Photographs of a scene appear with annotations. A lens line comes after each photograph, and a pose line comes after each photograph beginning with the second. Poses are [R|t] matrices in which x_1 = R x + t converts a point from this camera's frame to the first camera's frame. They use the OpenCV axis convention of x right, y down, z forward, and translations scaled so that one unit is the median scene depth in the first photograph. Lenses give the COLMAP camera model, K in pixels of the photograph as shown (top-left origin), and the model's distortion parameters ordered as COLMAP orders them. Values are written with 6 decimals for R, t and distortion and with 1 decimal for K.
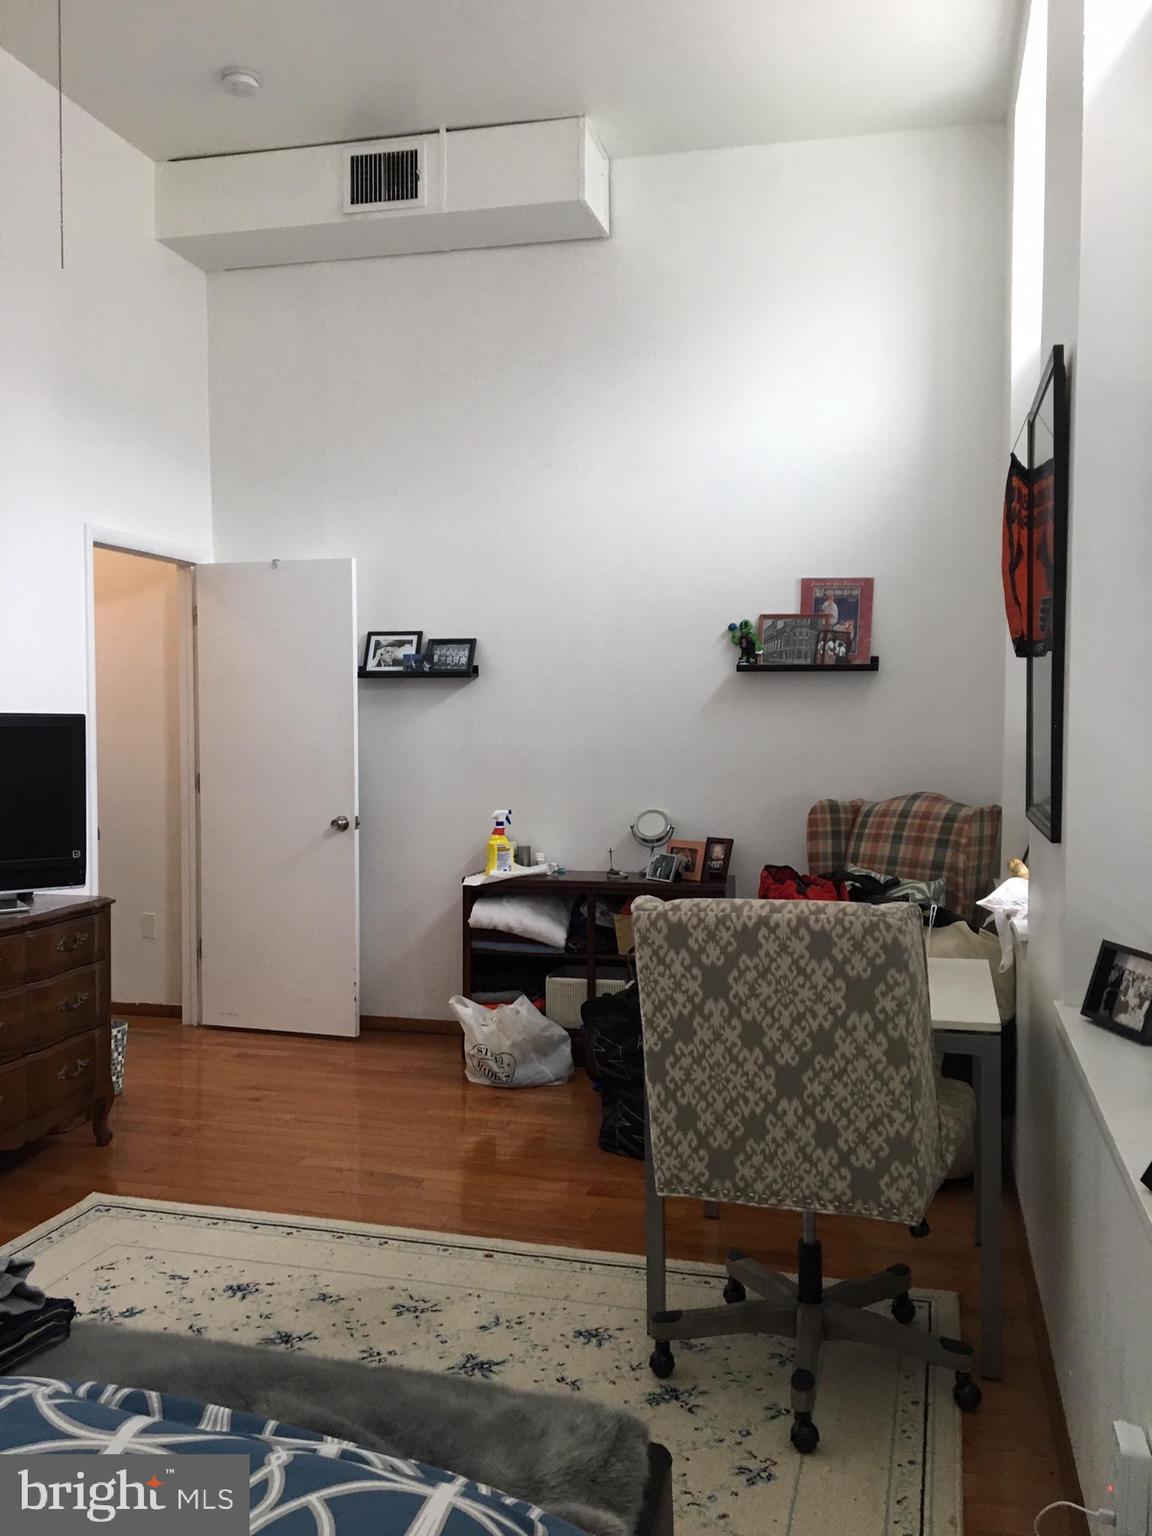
lens RADIAL K [[1278.1, 0, 573.7], [0, 1278.1, 766.0], [0, 0, 1]] dist [0.012134, -0.014586]
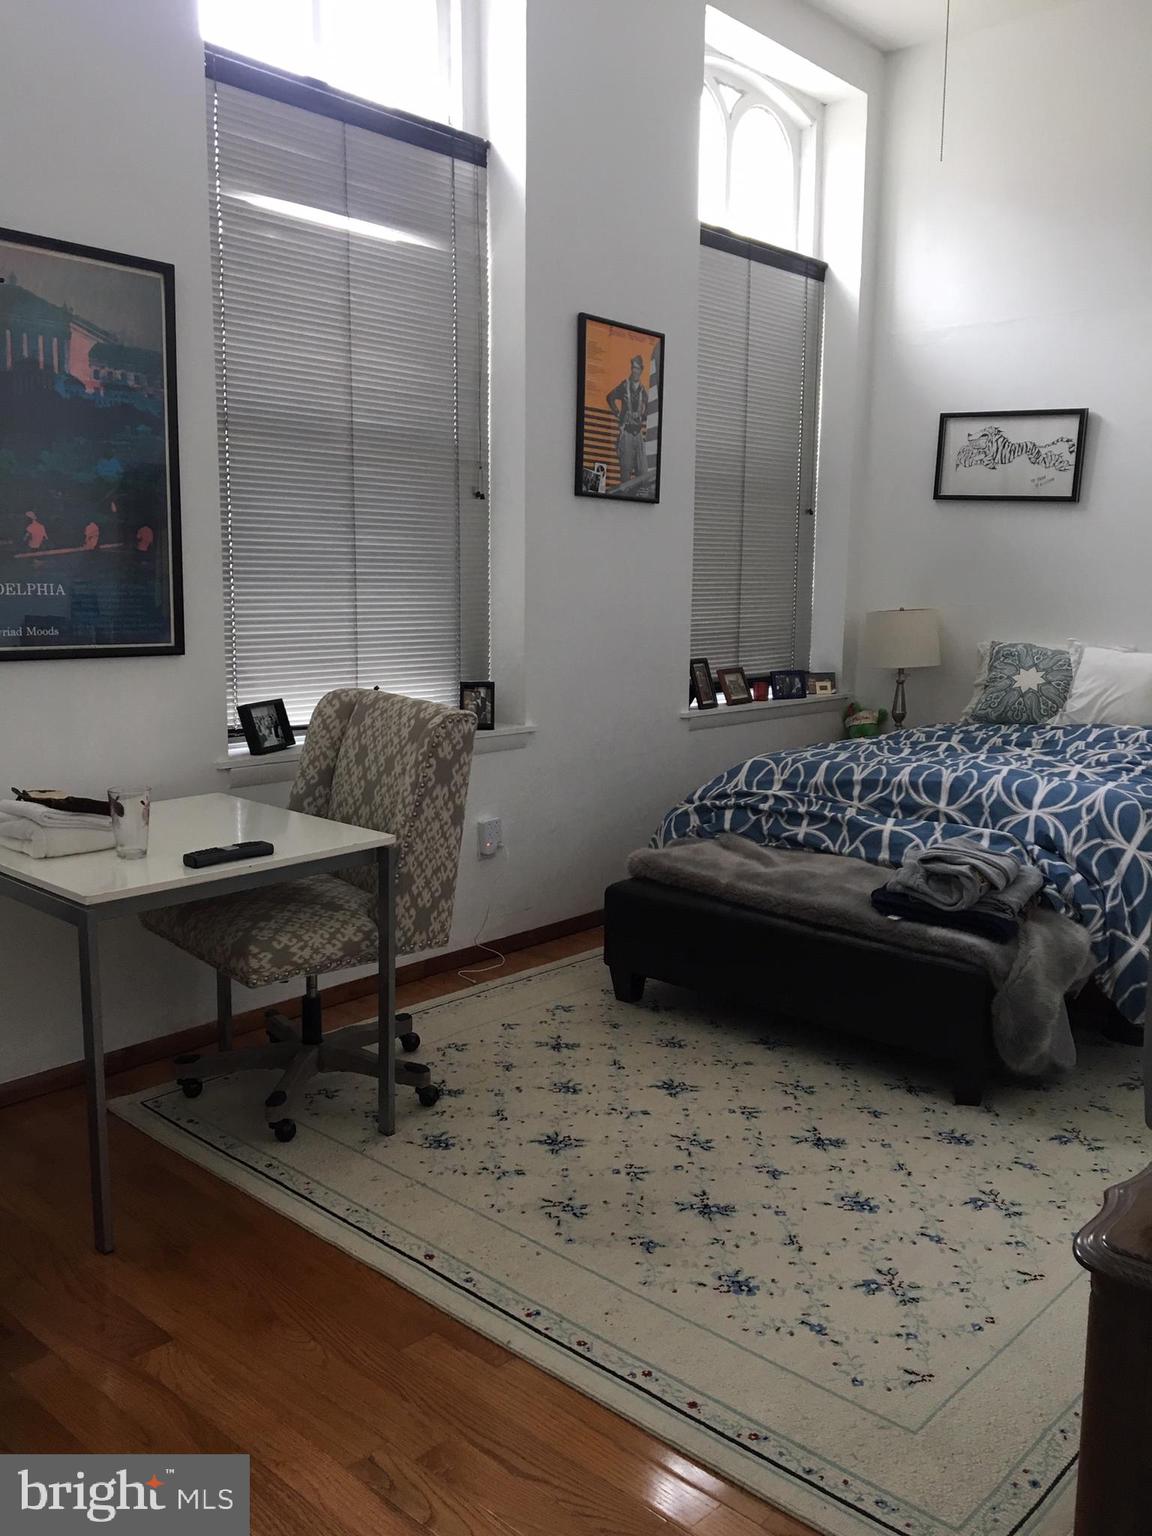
lens RADIAL K [[1278.1, 0, 571.1], [0, 1278.1, 766.2], [0, 0, 1]] dist [0.012134, -0.014586]
pose [[-0.887260, -0.074213, 0.455260, -0.525629], [0.016023, 0.981418, 0.191211, -0.067015], [-0.460991, 0.176949, -0.869584, 1.746669]]
